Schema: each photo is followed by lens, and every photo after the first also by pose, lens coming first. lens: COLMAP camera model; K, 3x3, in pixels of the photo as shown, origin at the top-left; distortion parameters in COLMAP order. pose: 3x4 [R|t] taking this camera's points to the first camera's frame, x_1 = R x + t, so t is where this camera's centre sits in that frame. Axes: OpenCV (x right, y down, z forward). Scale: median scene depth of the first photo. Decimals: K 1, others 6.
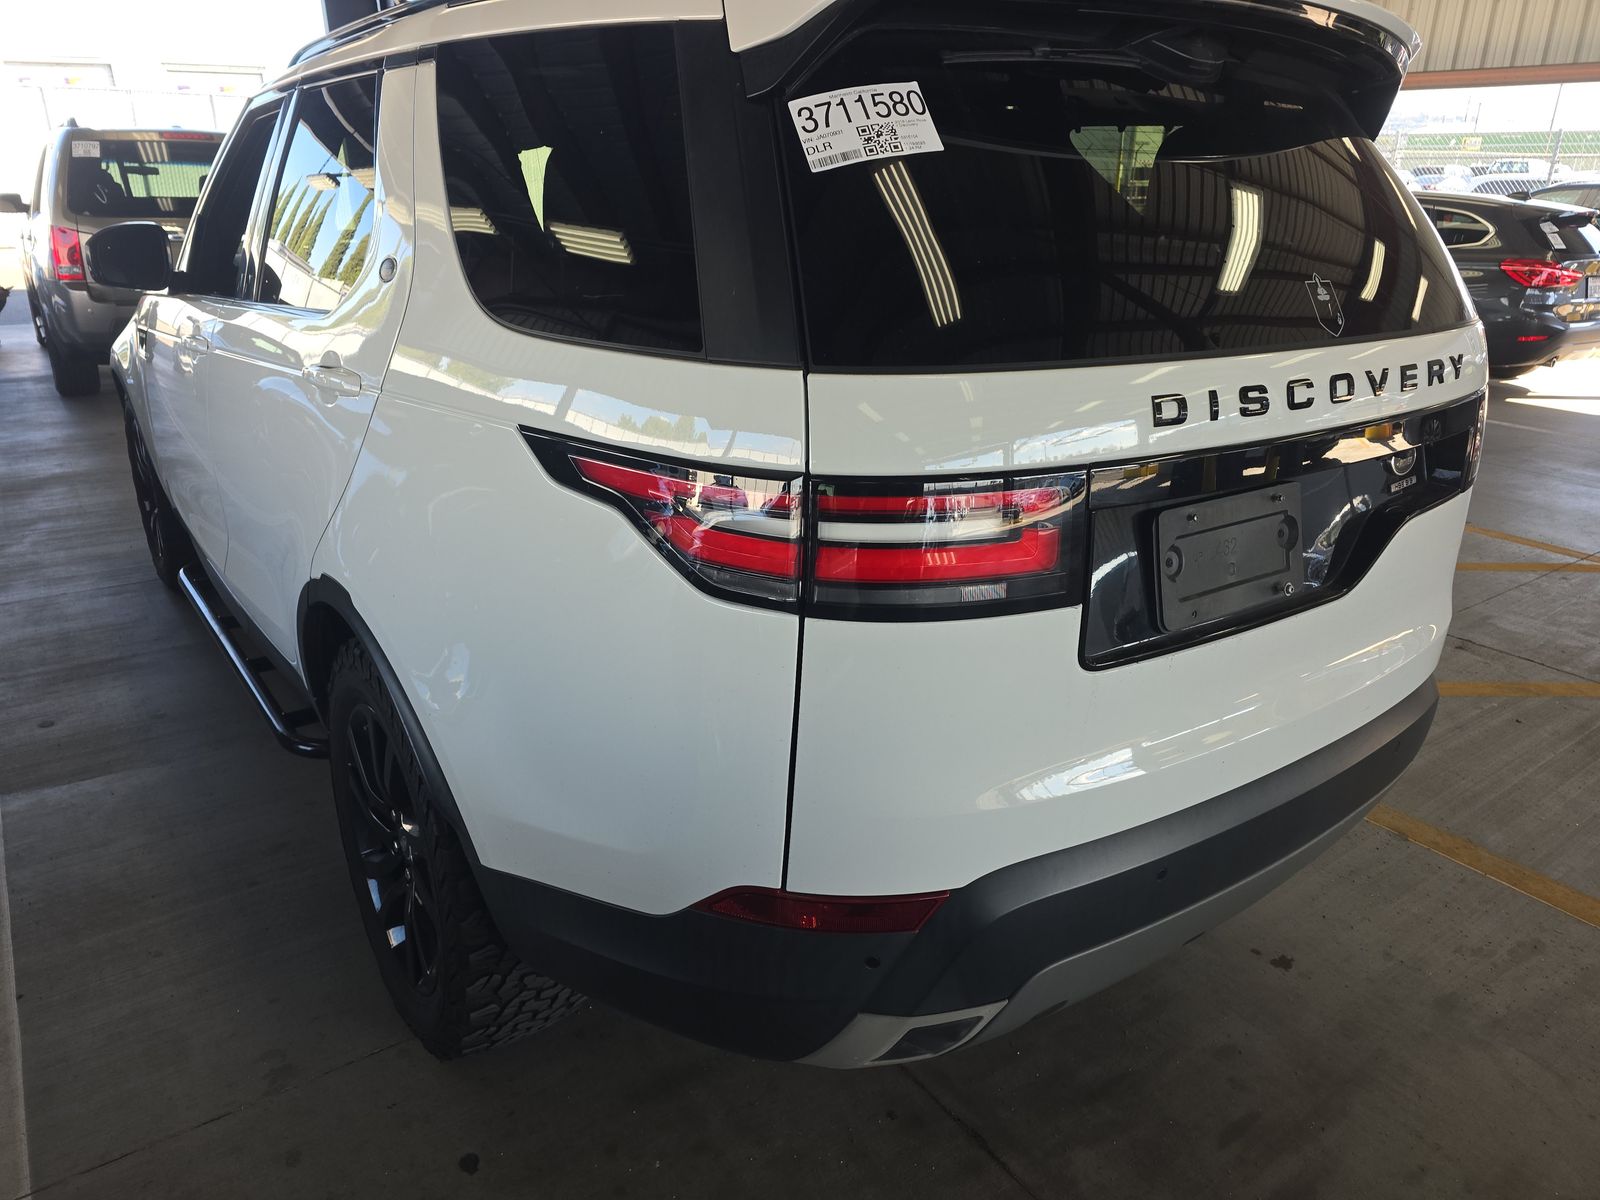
lens RADIAL K [[1090.6, 0, 800.0], [0, 1090.6, 600.0], [0, 0, 1]] dist [0.074372, -0.061474]
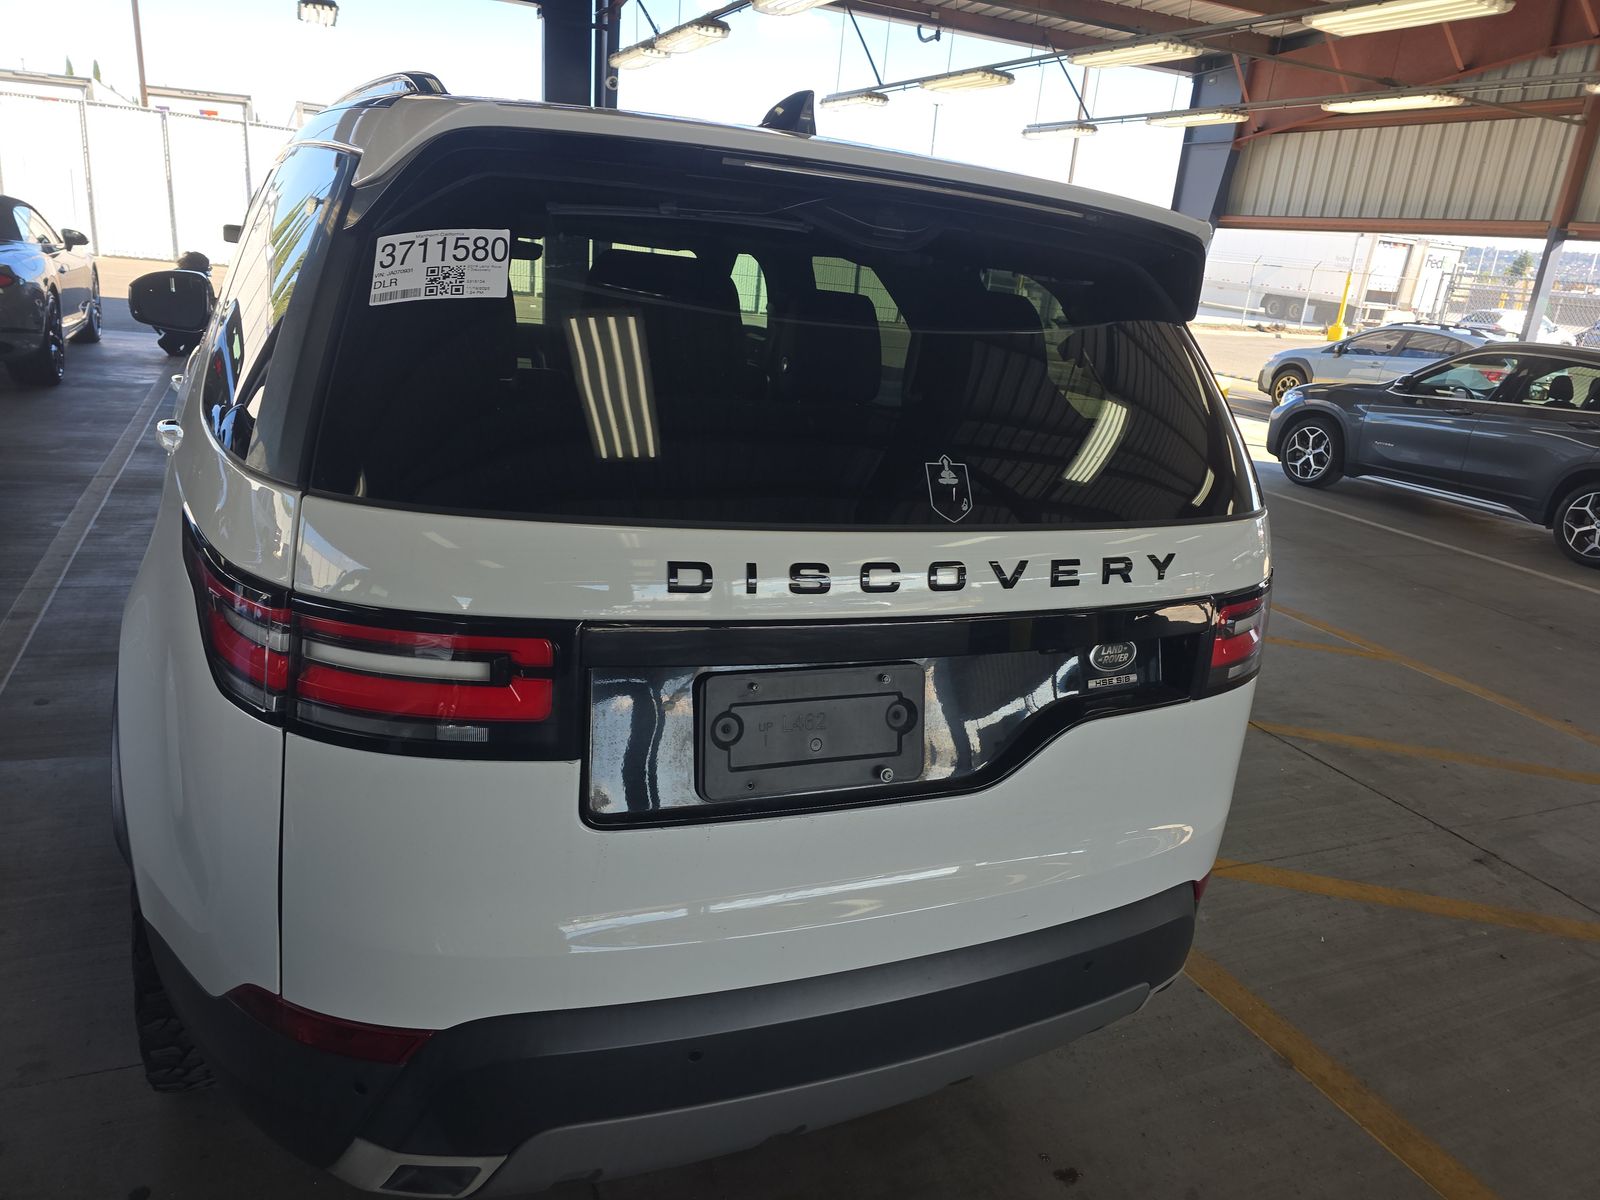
lens RADIAL K [[1090.6, 0, 800.0], [0, 1090.6, 600.0], [0, 0, 1]] dist [0.074372, -0.061474]
pose [[0.975417, 0.140086, -0.170113, 0.549430], [-0.150658, 0.987277, -0.050853, -0.108047], [0.160824, 0.075232, 0.984112, 0.053813]]
